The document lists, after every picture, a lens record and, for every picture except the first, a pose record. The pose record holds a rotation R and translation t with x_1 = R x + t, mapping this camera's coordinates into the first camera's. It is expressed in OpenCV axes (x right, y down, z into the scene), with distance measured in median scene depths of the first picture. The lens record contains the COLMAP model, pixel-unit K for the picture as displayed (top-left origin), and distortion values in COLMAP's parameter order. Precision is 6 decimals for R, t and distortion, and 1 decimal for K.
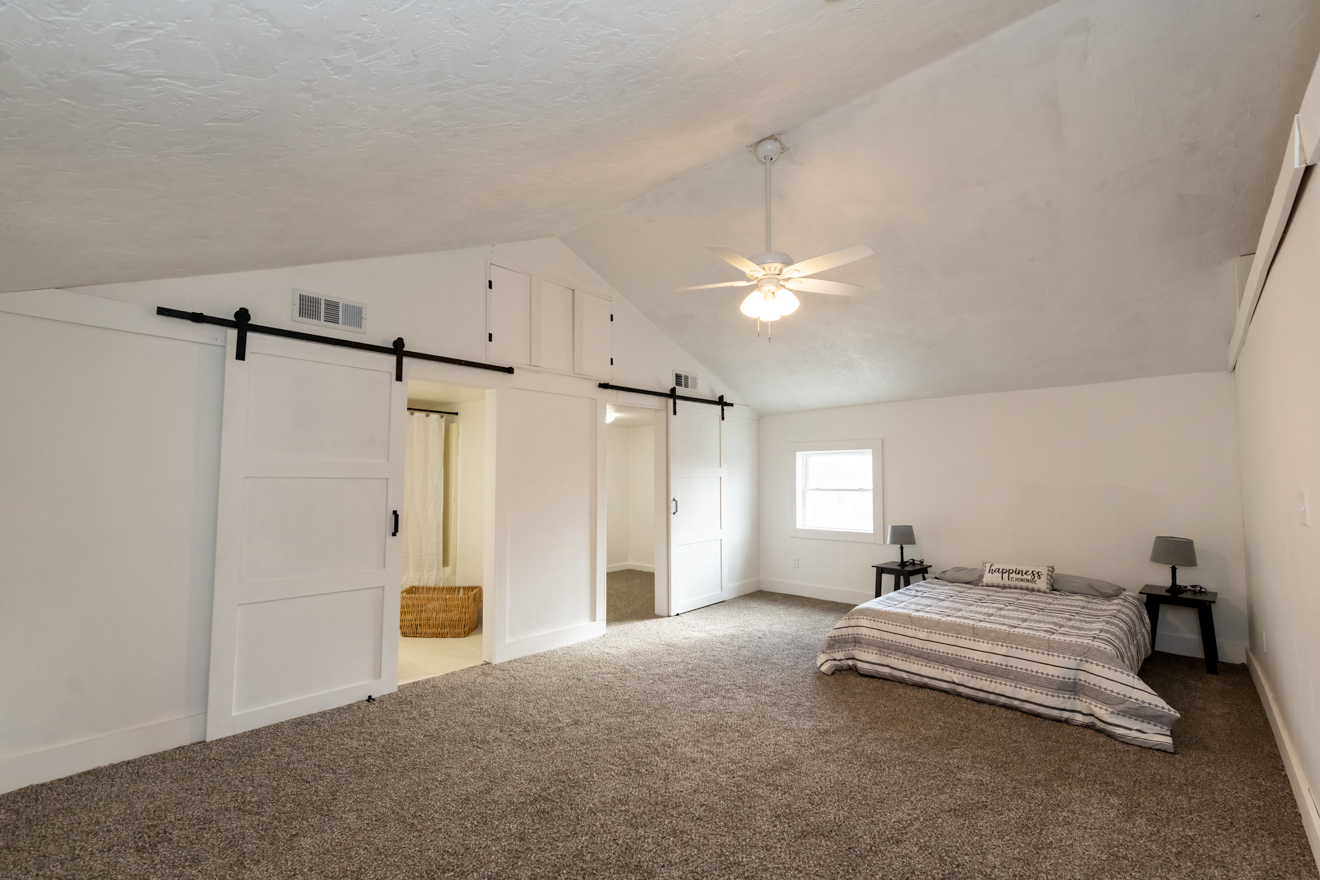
lens RADIAL K [[531.1, 0, 661.1], [0, 531.1, 448.1], [0, 0, 1]] dist [0.009525, -0.001514]
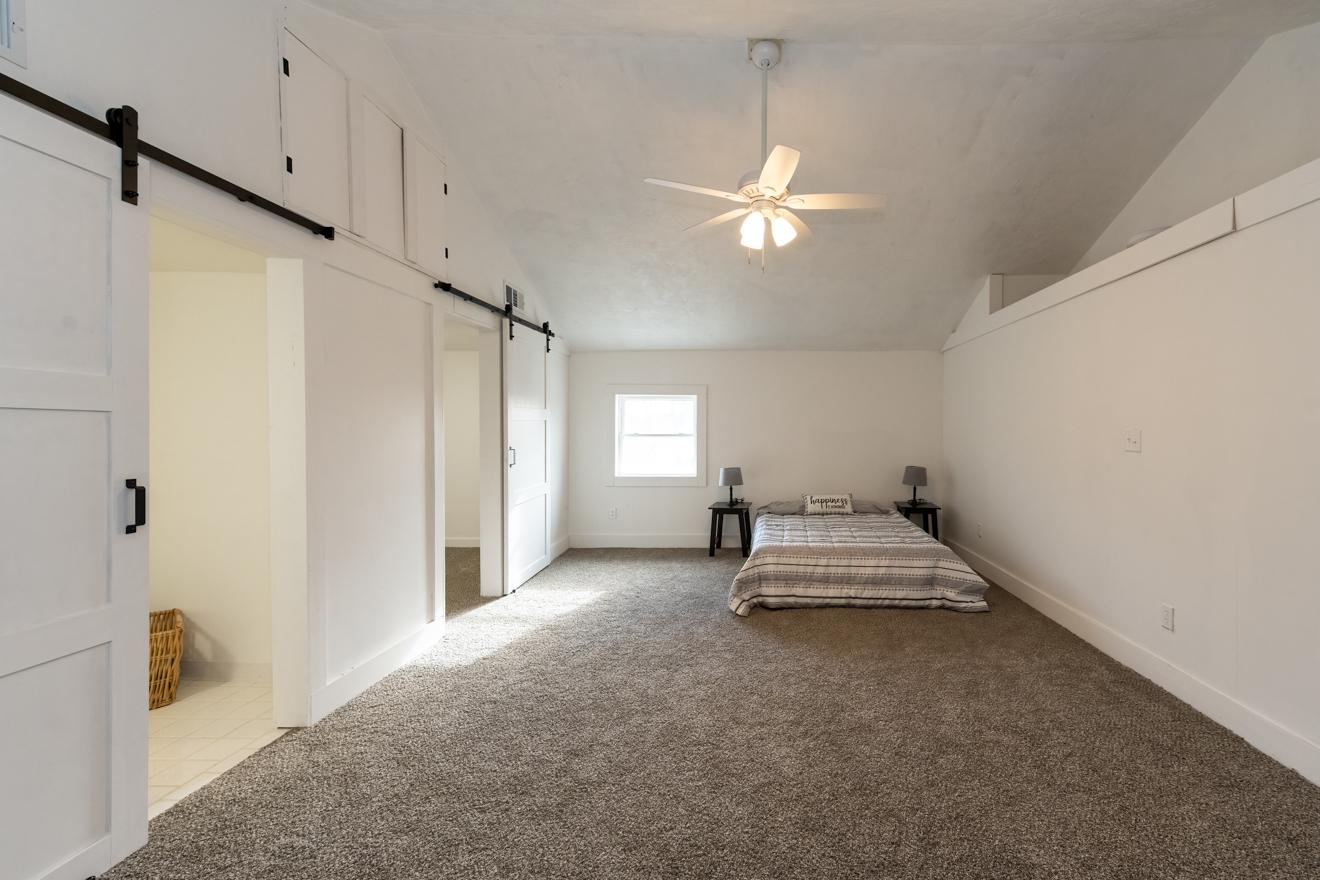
lens RADIAL K [[558.9, 0, 660.6], [0, 558.9, 433.4], [0, 0, 1]] dist [0.008296, -0.000812]
pose [[0.749781, -0.002160, 0.661682, -0.474147], [-0.043704, 0.997649, 0.052780, 0.028794], [-0.660241, -0.068491, 0.747924, 0.315360]]
